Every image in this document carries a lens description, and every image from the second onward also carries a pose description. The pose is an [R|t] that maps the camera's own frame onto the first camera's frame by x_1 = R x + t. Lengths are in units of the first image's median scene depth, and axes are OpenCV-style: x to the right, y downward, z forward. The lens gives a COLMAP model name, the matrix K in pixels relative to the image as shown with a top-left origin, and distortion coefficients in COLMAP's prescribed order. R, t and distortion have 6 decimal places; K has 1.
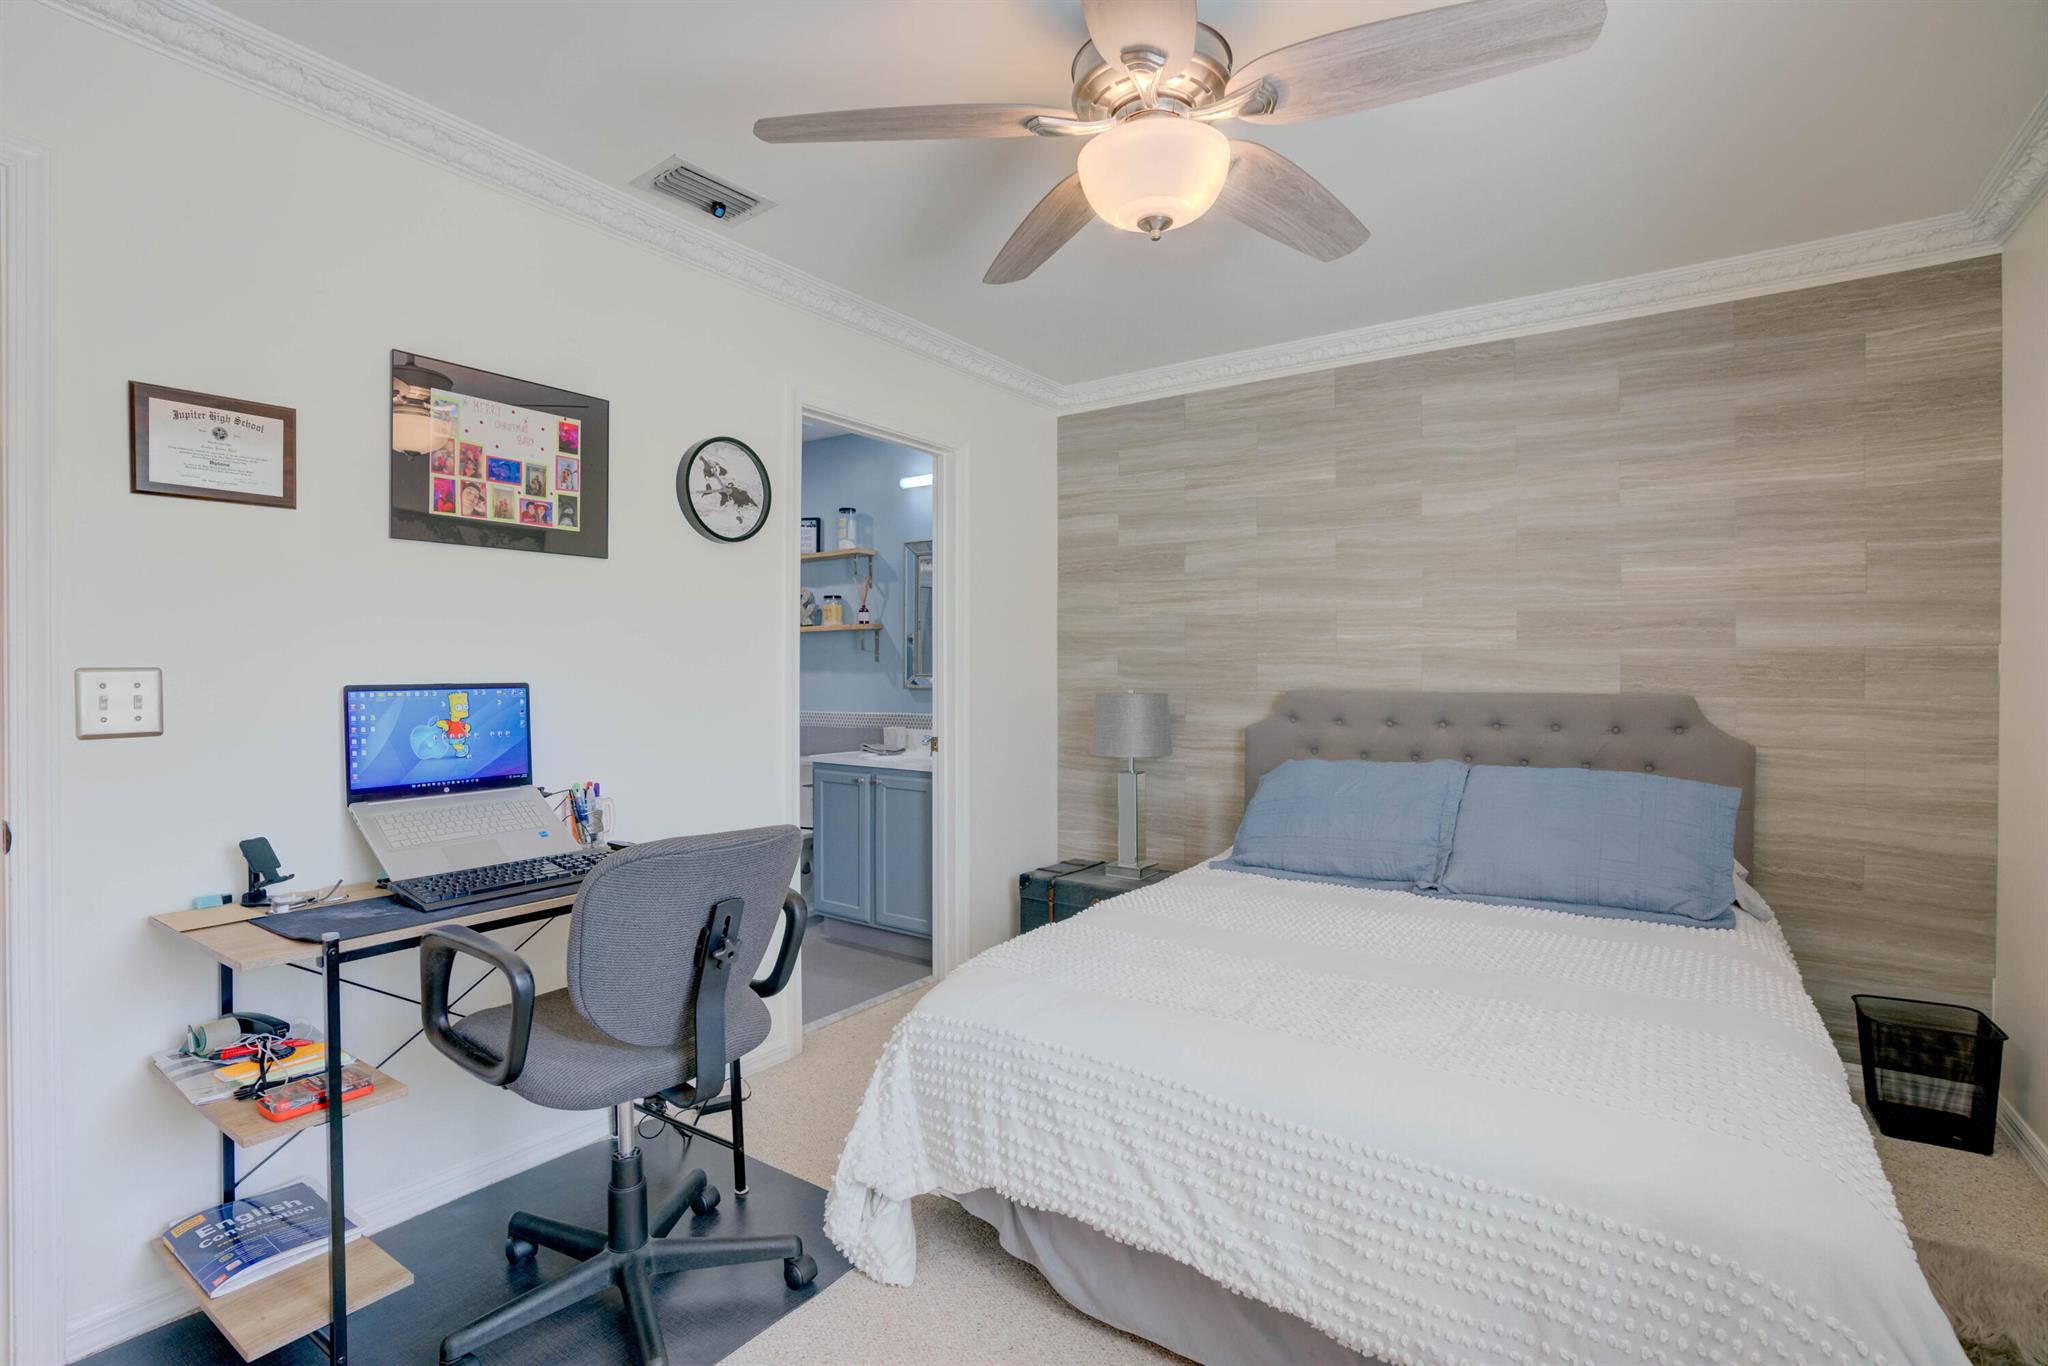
lens RADIAL K [[952.3, 0, 1036.1], [0, 952.3, 670.2], [0, 0, 1]] dist [-0.036419, 0.001041]
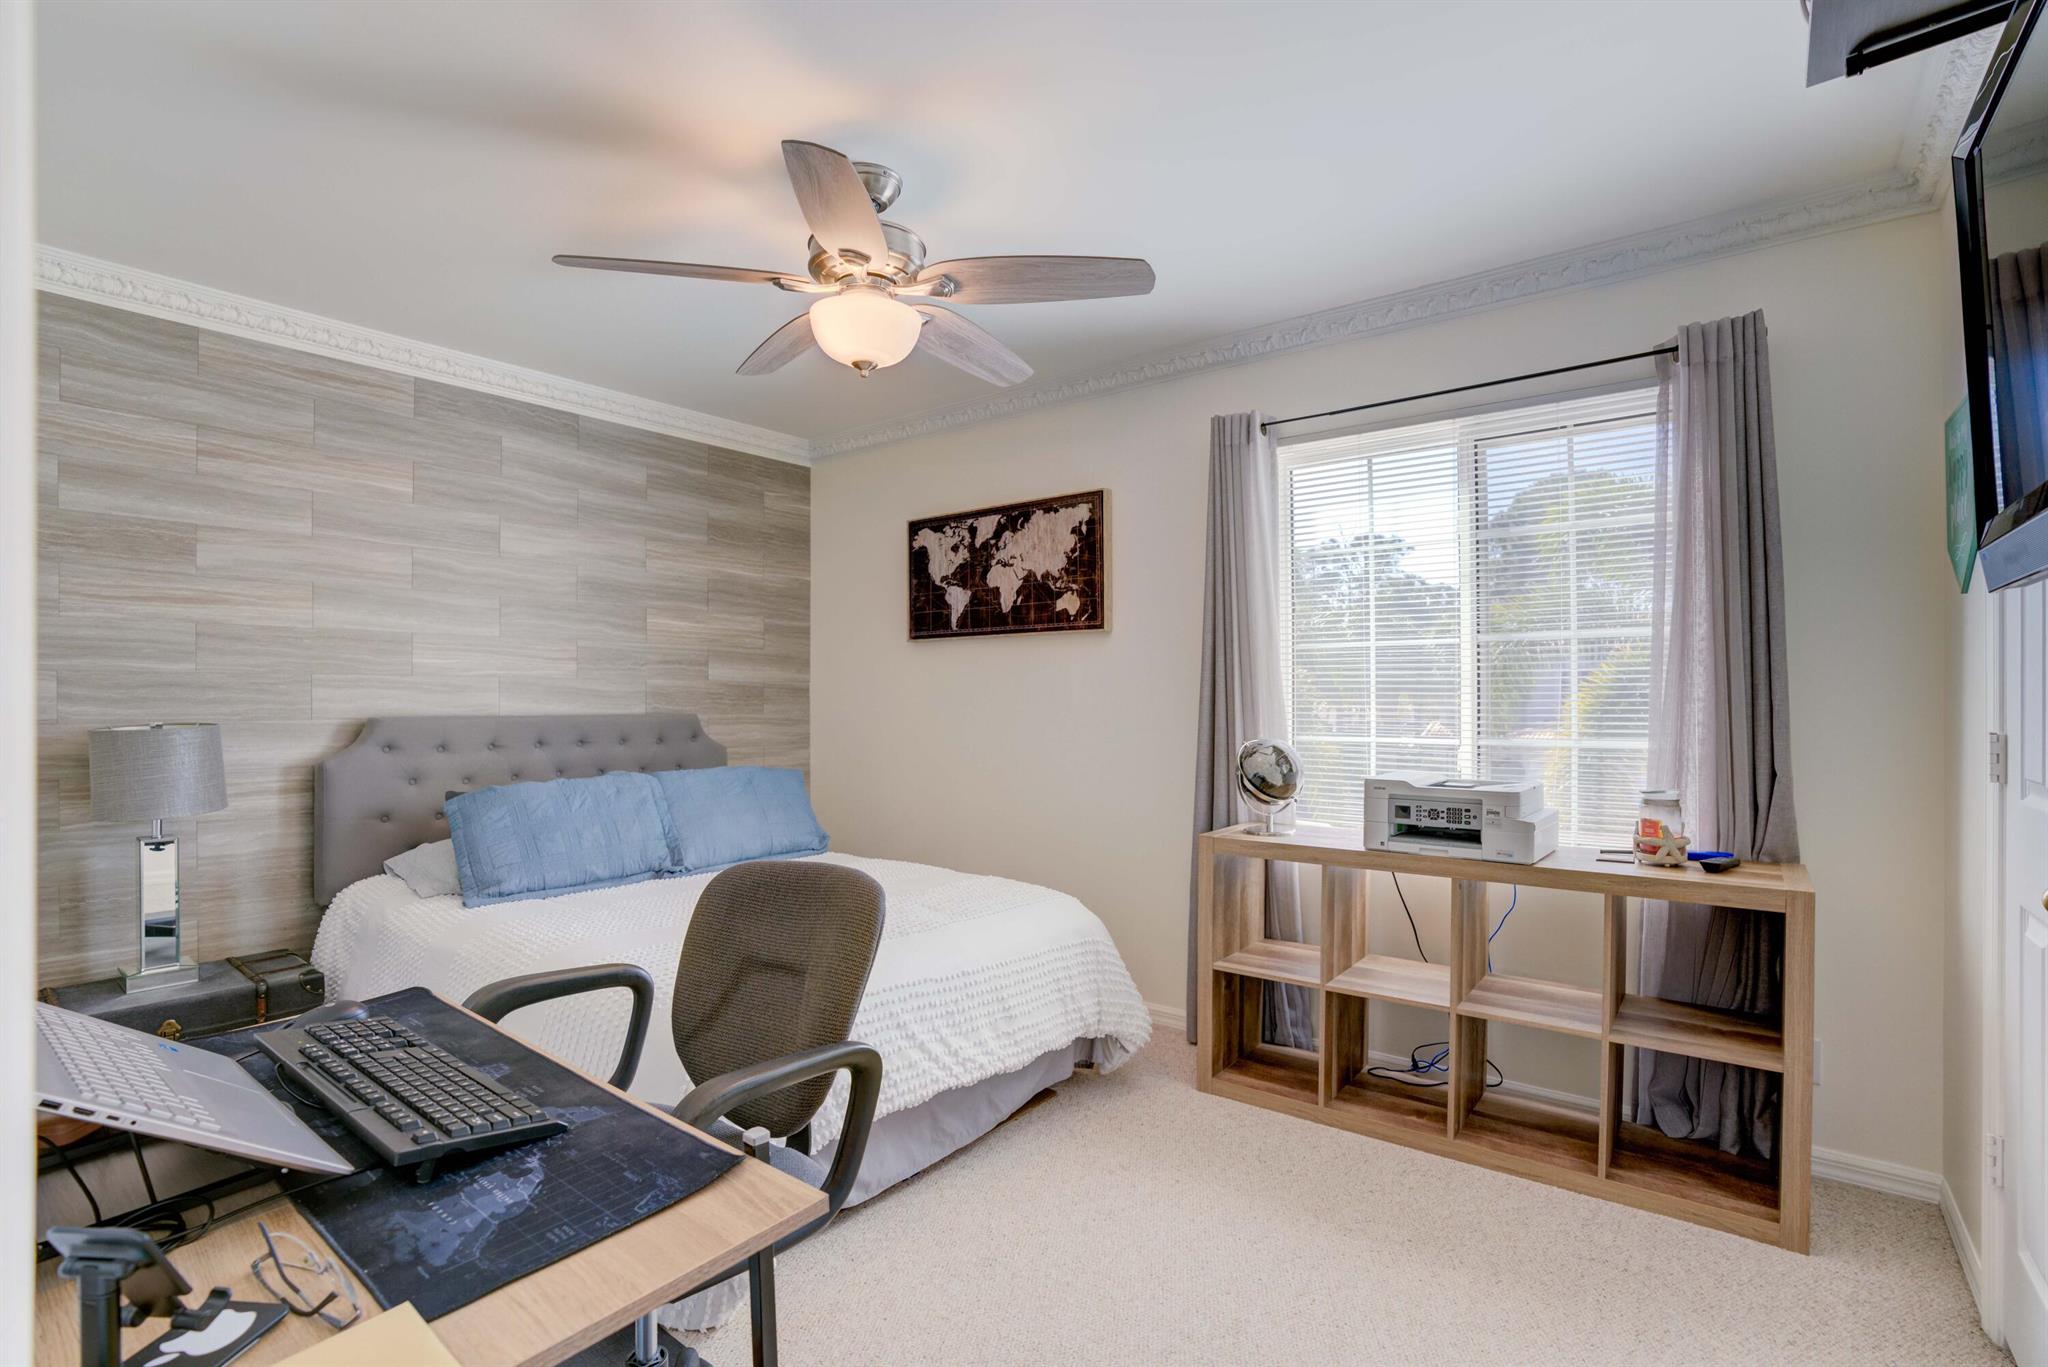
lens RADIAL K [[952.3, 0, 1036.1], [0, 952.3, 670.7], [0, 0, 1]] dist [-0.036419, 0.001041]
pose [[0.067447, 0.026710, 0.997365, -0.564215], [-0.003631, 0.999642, -0.026526, -0.001986], [-0.997716, -0.001833, 0.067520, 0.309802]]
